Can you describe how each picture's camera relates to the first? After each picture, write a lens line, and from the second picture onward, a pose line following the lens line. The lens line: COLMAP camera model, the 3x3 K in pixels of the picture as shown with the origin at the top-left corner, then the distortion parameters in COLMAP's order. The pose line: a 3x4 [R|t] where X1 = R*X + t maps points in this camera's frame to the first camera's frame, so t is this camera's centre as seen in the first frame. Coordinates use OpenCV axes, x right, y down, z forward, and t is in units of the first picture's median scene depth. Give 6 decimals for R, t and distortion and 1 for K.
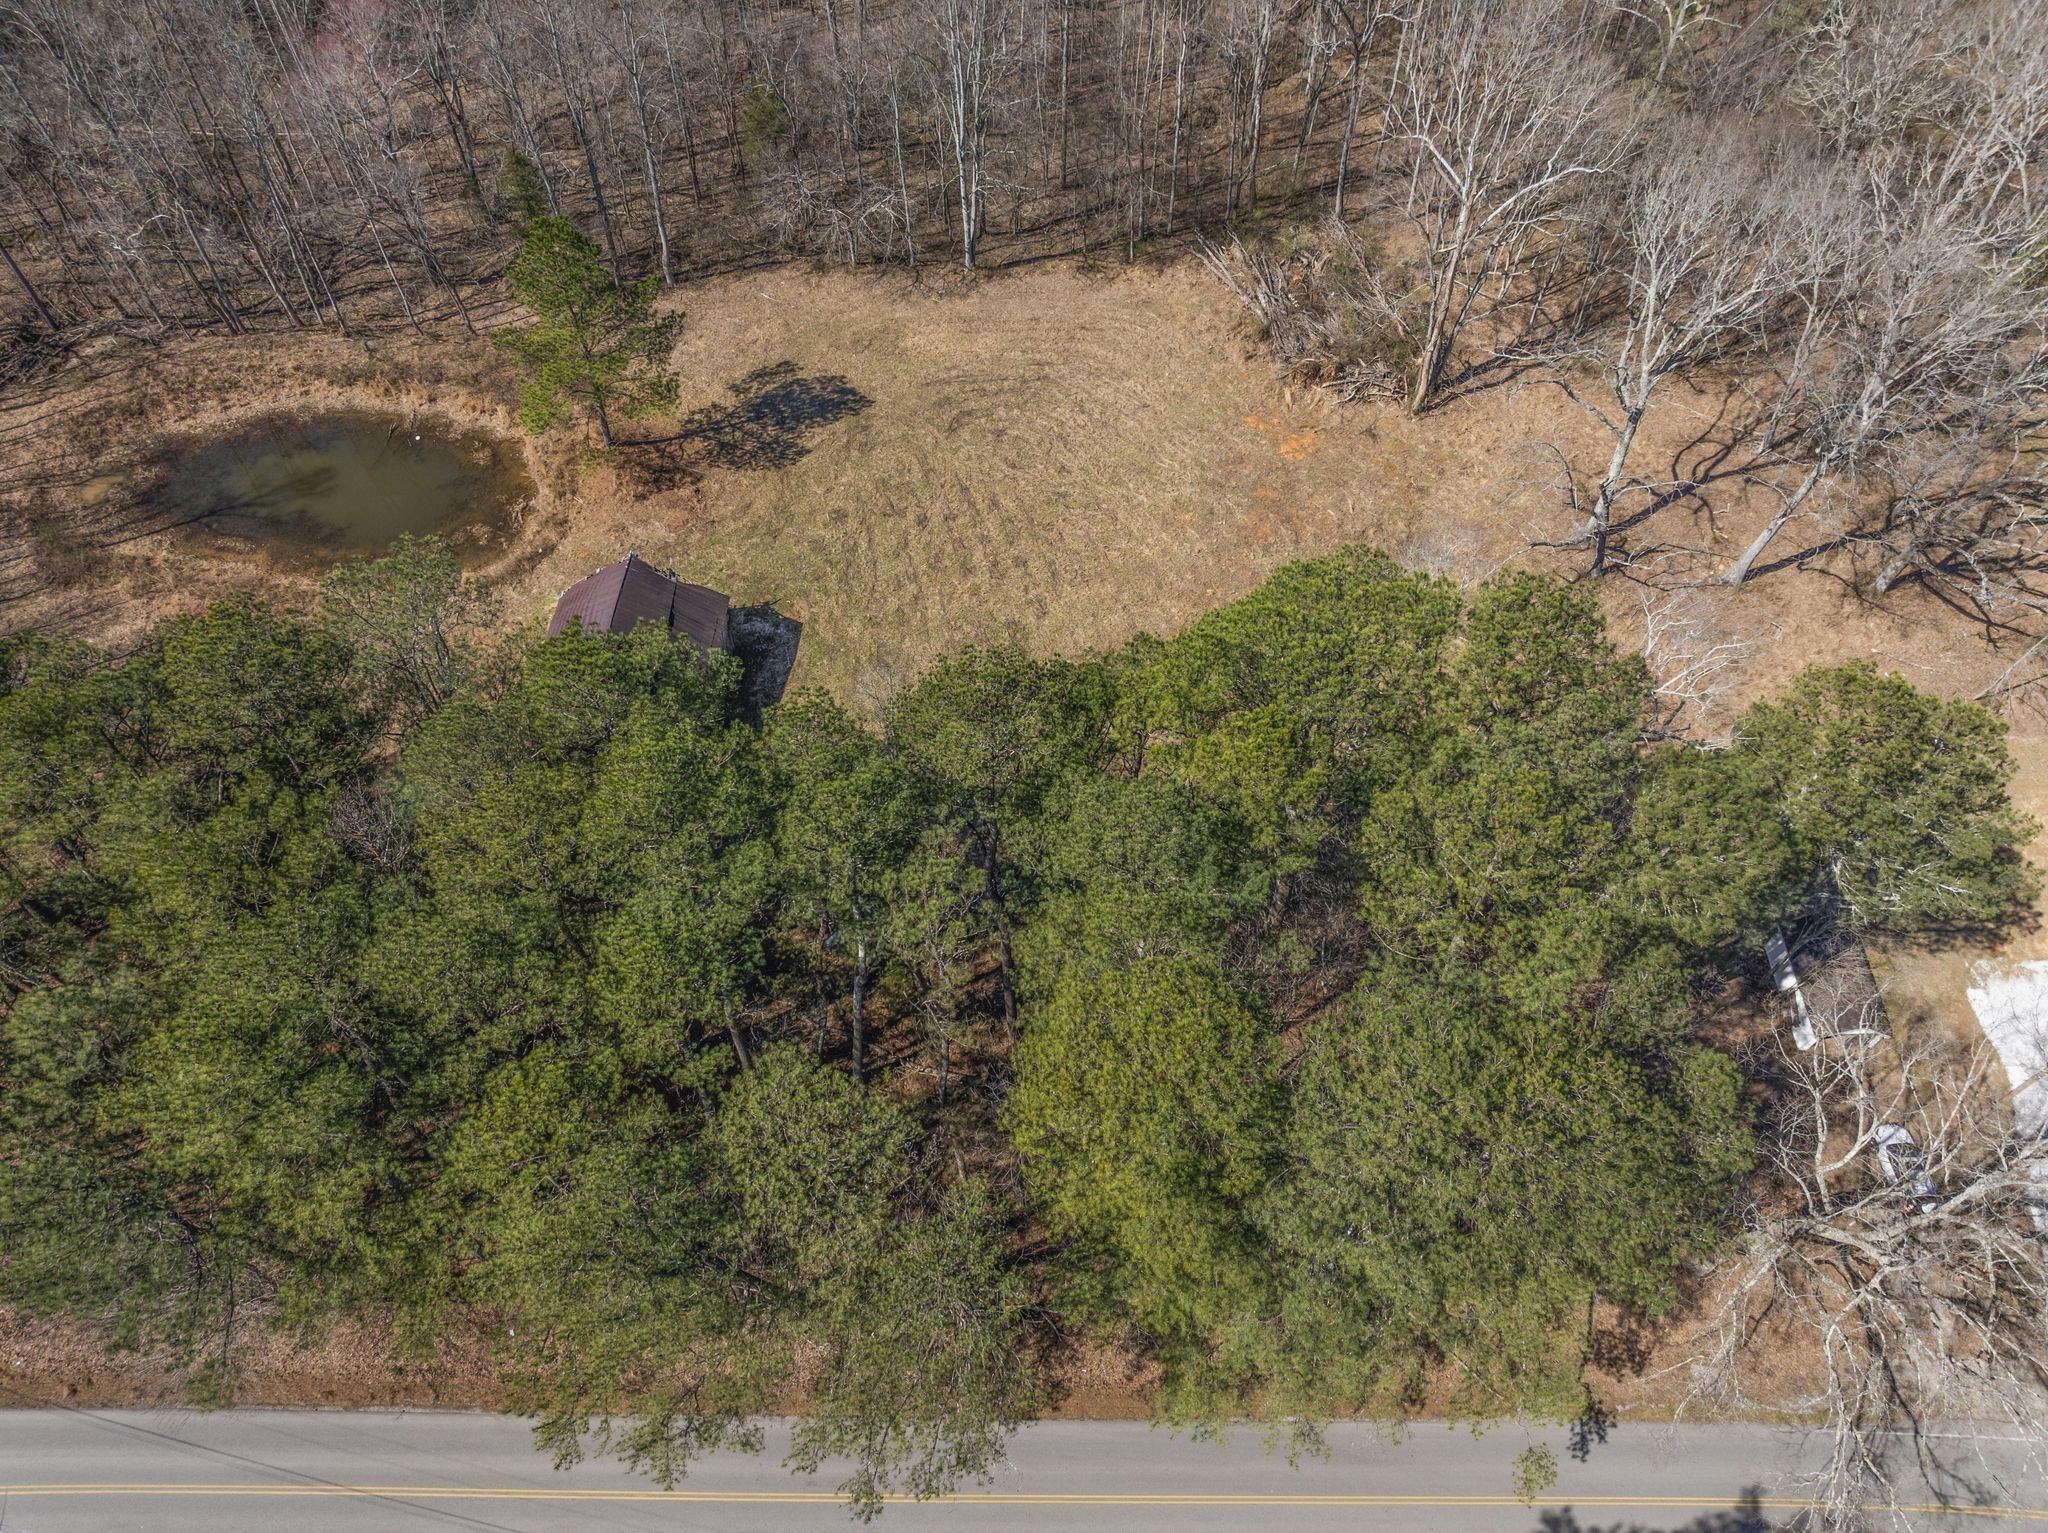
lens RADIAL K [[1440.1, 0, 1024.0], [0, 1440.1, 766.5], [0, 0, 1]] dist [-0.033971, -0.006489]
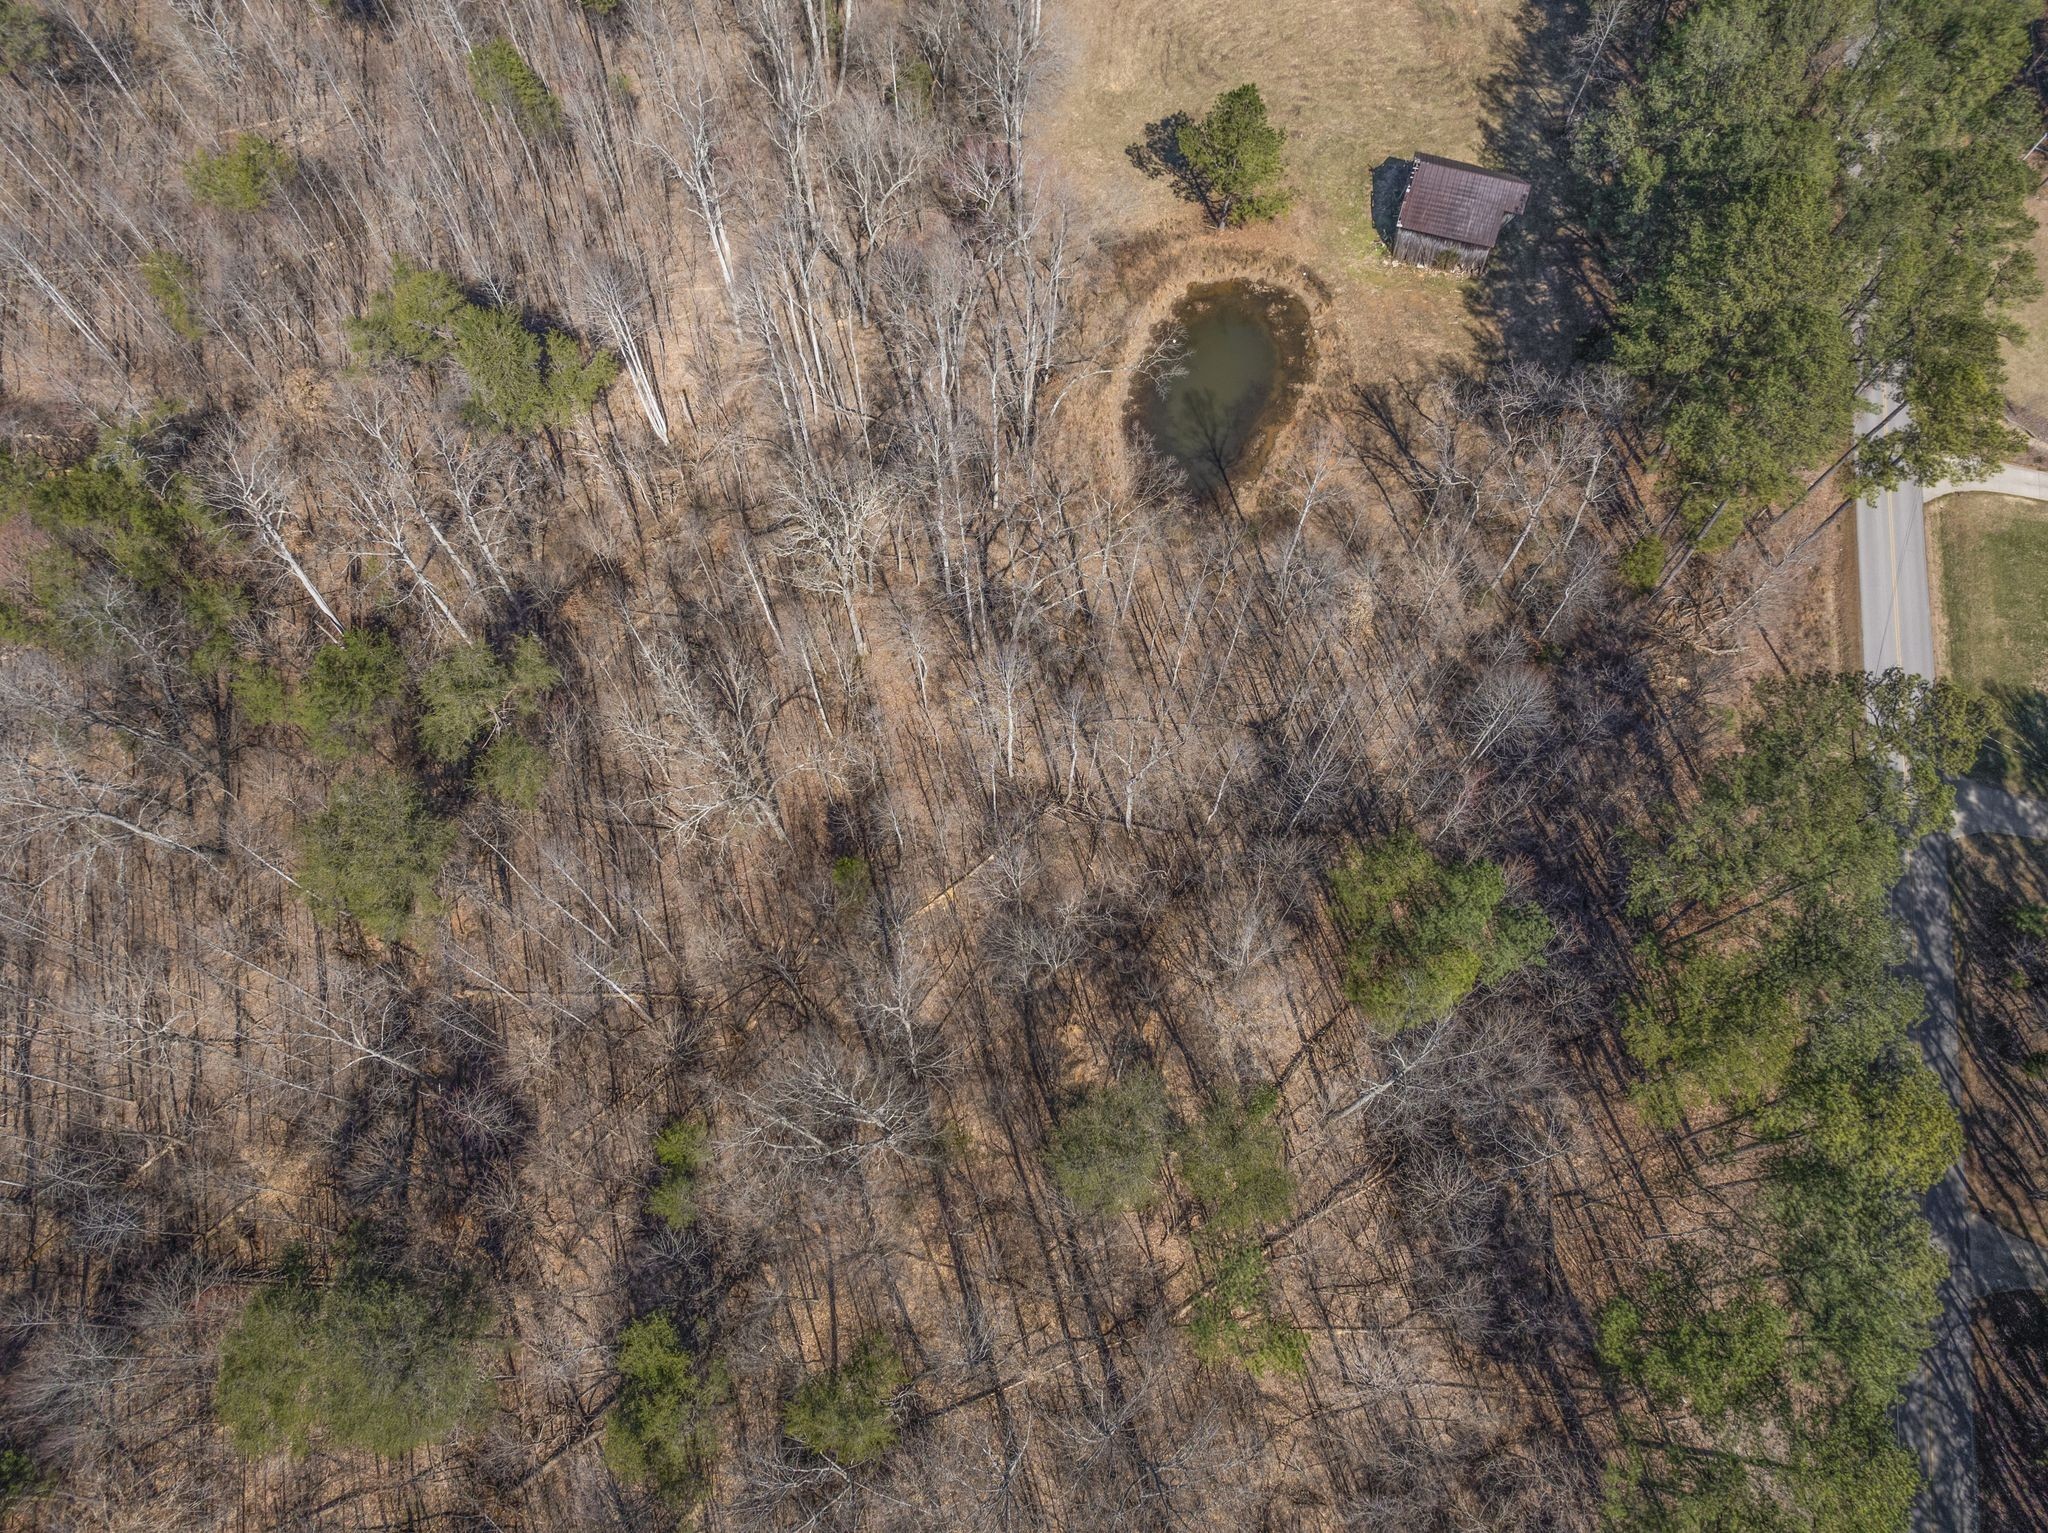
lens RADIAL K [[1442.5, 0, 1024.0], [0, 1442.5, 766.5], [0, 0, 1]] dist [-0.039875, 0.010045]
pose [[0.240245, -0.901387, 0.360254, -1.372905], [0.796547, 0.395170, 0.457552, -0.844603], [-0.554793, 0.177035, 0.812935, 0.007698]]
